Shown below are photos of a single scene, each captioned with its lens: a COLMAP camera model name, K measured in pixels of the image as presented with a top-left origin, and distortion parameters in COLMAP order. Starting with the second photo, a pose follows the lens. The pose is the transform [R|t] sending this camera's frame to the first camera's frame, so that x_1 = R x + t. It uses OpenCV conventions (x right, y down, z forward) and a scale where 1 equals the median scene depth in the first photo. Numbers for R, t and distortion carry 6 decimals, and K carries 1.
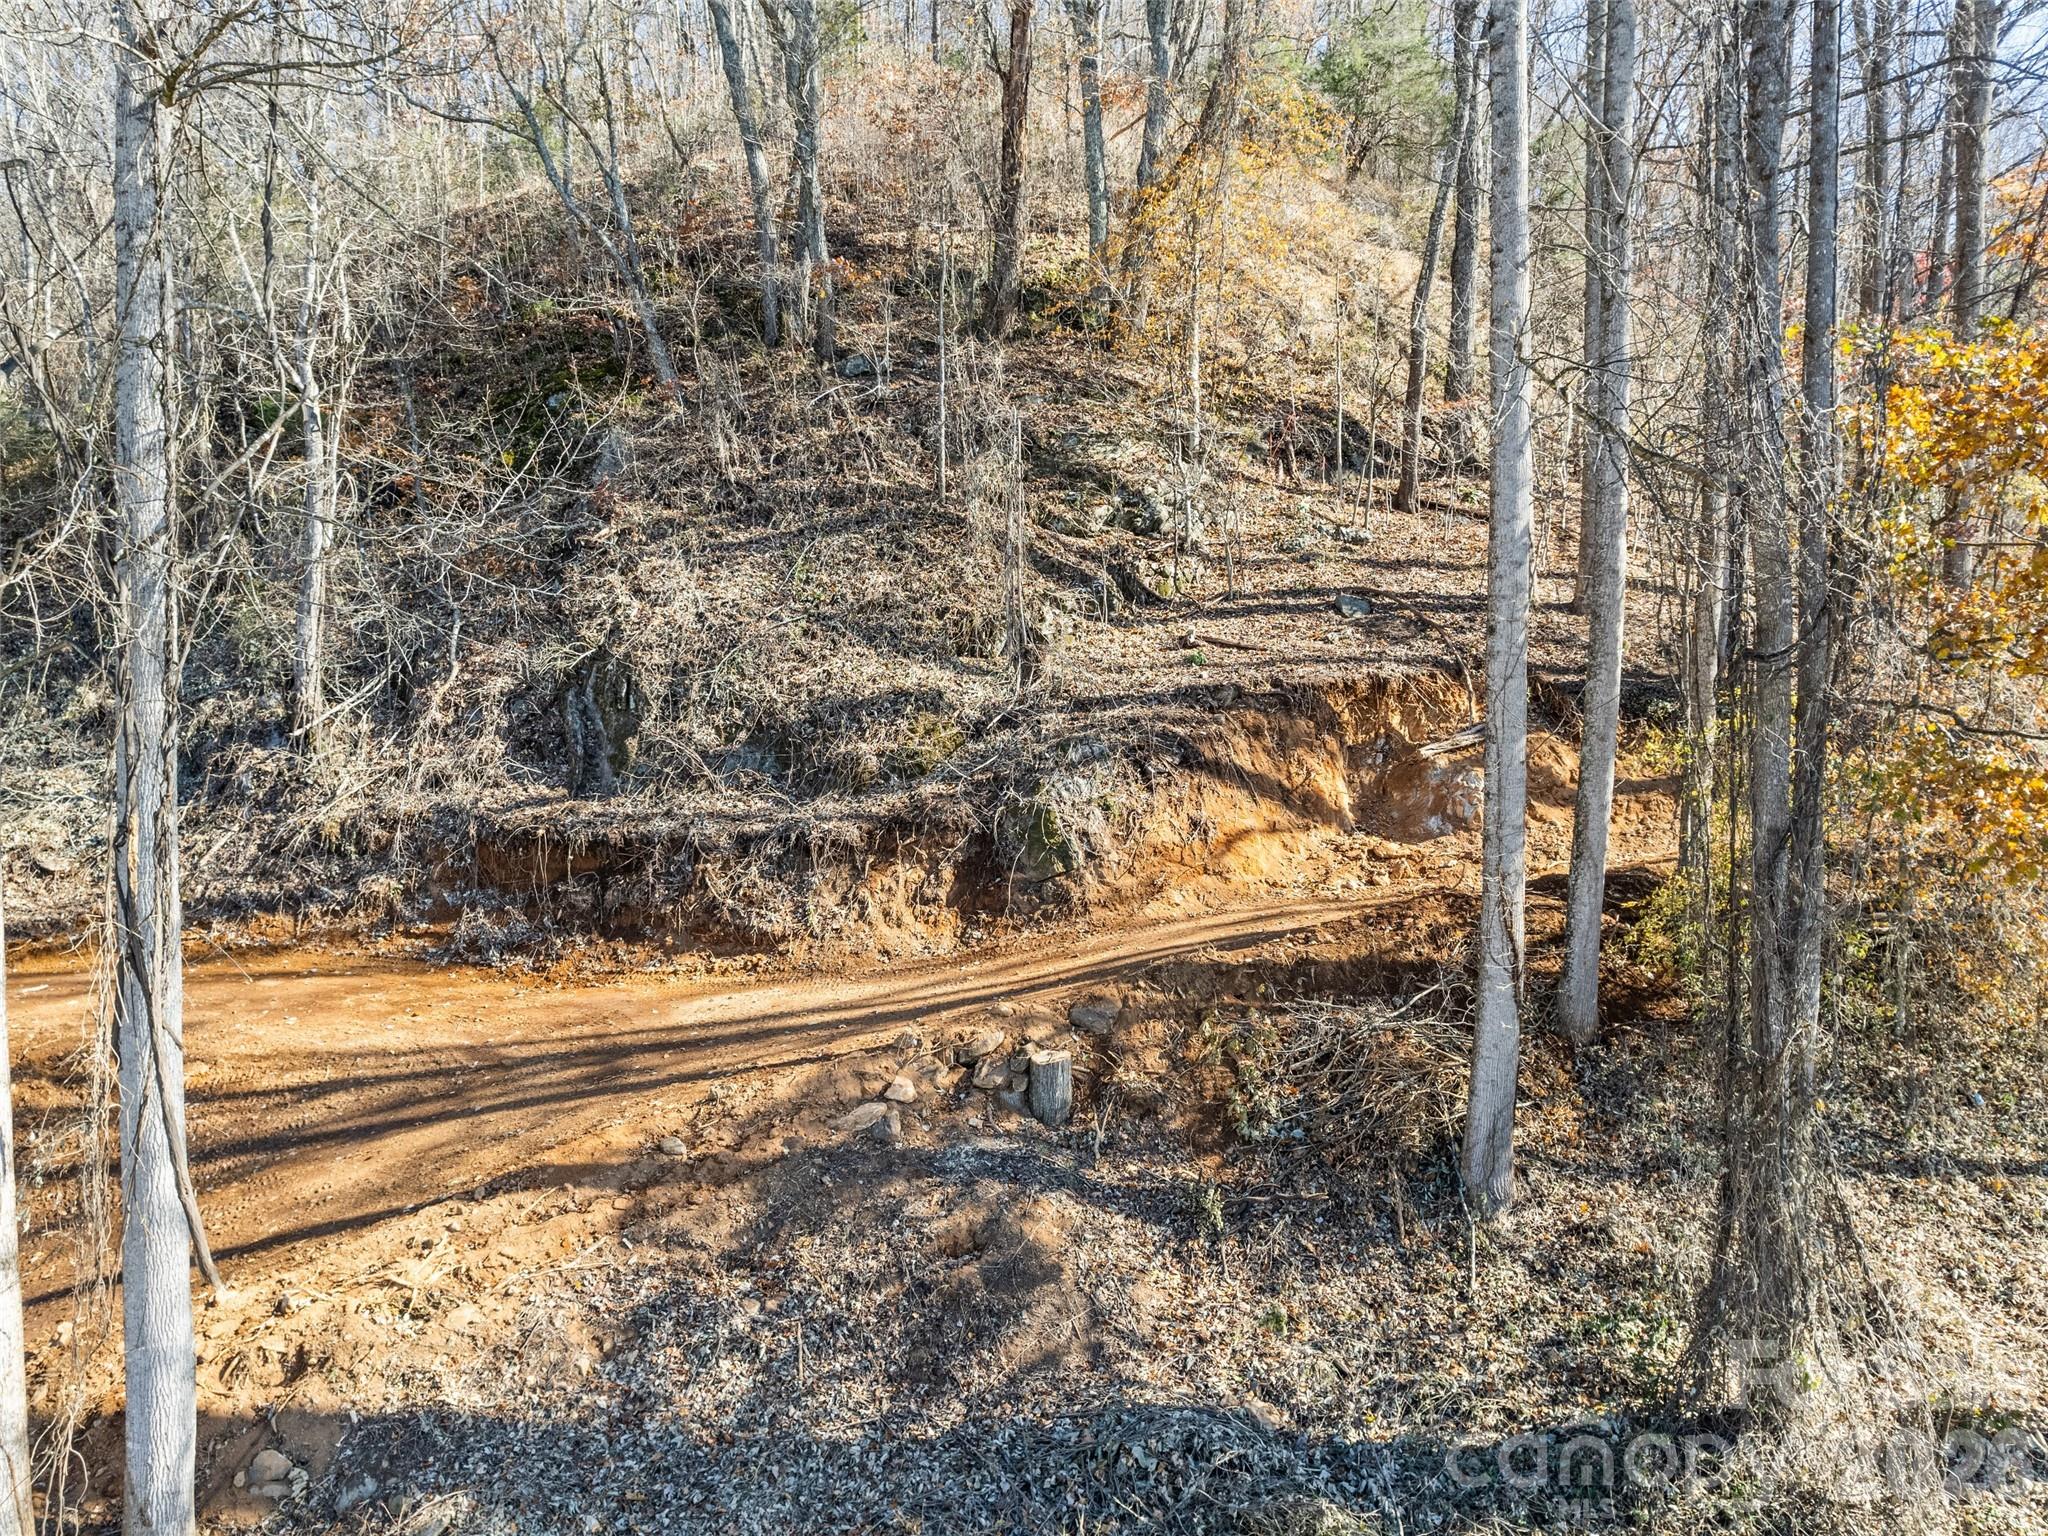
lens RADIAL K [[1470.3, 0, 1024.0], [0, 1470.3, 768.0], [0, 0, 1]] dist [-0.064596, 0.043986]
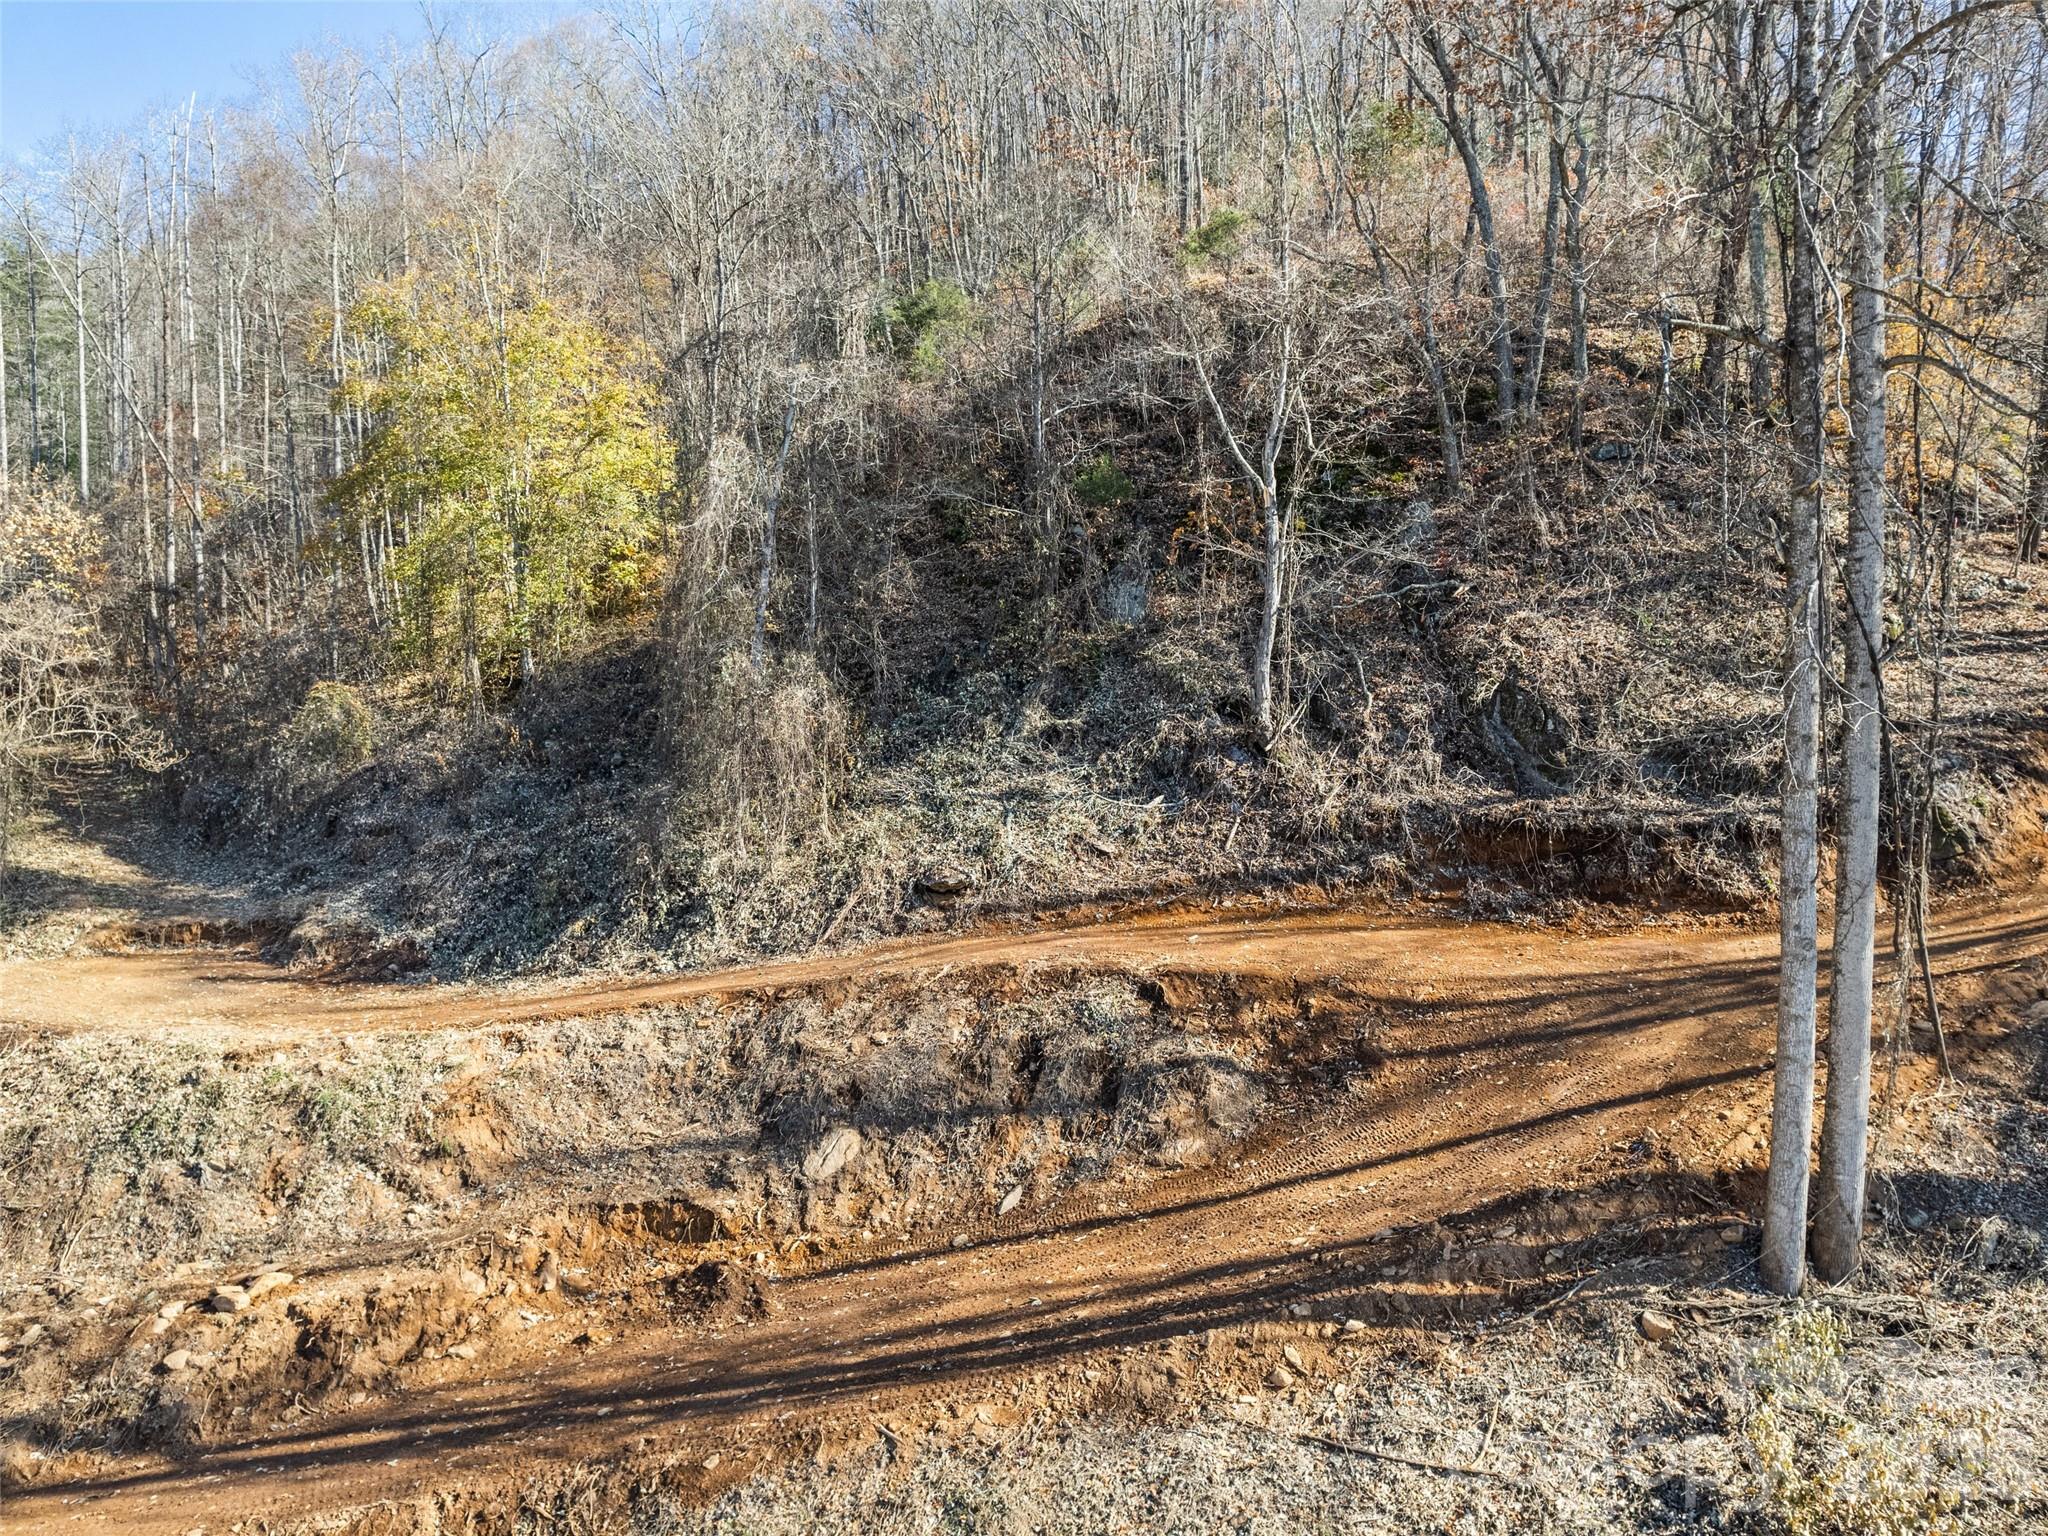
lens RADIAL K [[1482.7, 0, 1024.0], [0, 1482.7, 768.0], [0, 0, 1]] dist [-0.118749, 0.126047]
pose [[0.997092, 0.001085, -0.076194, -0.691943], [-0.000829, 0.999994, 0.003402, -0.010596], [0.076197, -0.003329, 0.997087, -0.372968]]
